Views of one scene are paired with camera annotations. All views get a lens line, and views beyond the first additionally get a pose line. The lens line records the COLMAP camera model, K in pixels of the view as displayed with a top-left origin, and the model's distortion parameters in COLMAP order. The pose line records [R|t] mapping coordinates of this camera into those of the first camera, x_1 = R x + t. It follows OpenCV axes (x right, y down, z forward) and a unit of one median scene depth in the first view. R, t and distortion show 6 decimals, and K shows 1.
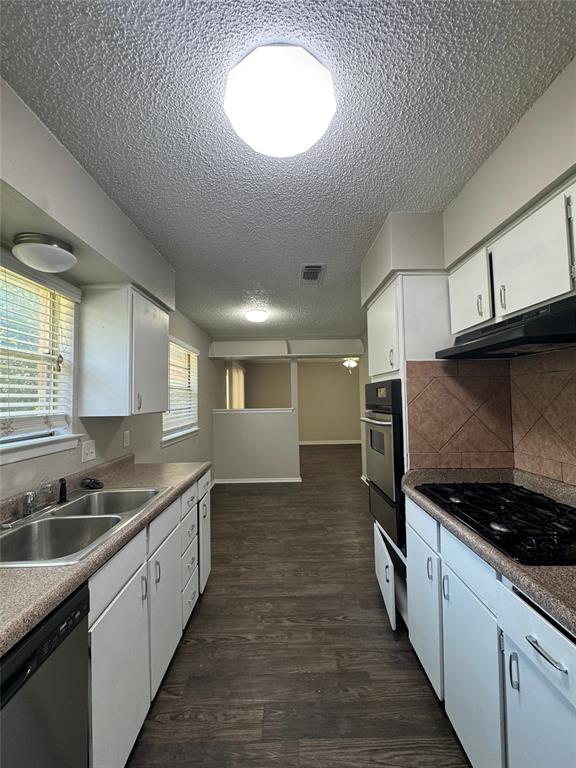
lens RADIAL K [[310.6, 0, 290.6], [0, 310.6, 385.1], [0, 0, 1]] dist [0.001388, 0.000257]
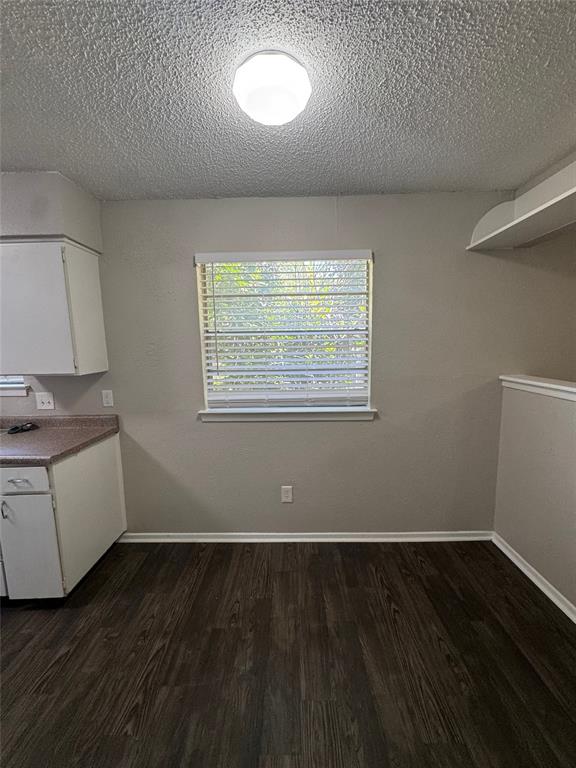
lens RADIAL K [[310.6, 0, 287.3], [0, 310.6, 384.7], [0, 0, 1]] dist [0.001388, 0.000257]
pose [[-0.034430, 0.153186, -0.987597, 0.552654], [0.057464, 0.986852, 0.151068, 0.035963], [0.997754, -0.051550, -0.042780, 2.376250]]
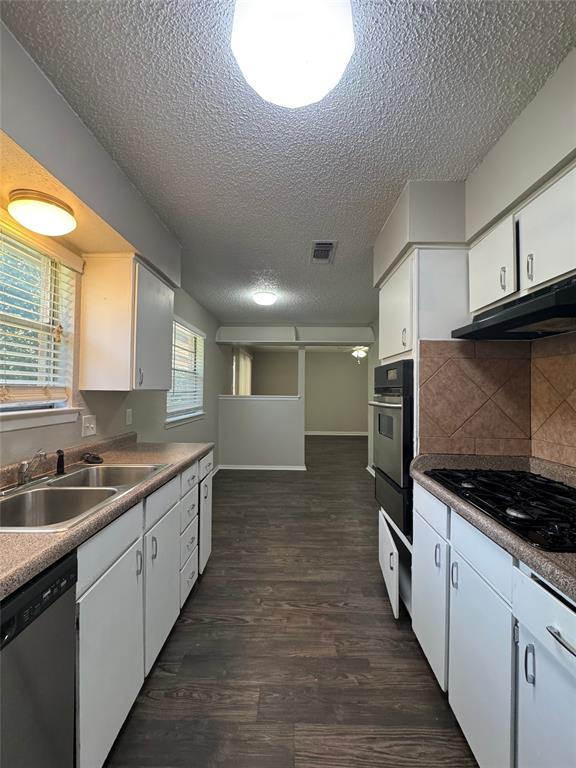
lens RADIAL K [[310.6, 0, 290.6], [0, 310.6, 385.0], [0, 0, 1]] dist [0.001388, 0.000257]
pose [[0.999331, 0.027594, -0.024001, 0.006588], [-0.026991, 0.999321, 0.025090, 0.051378], [0.024677, -0.024426, 0.999397, 0.047146]]
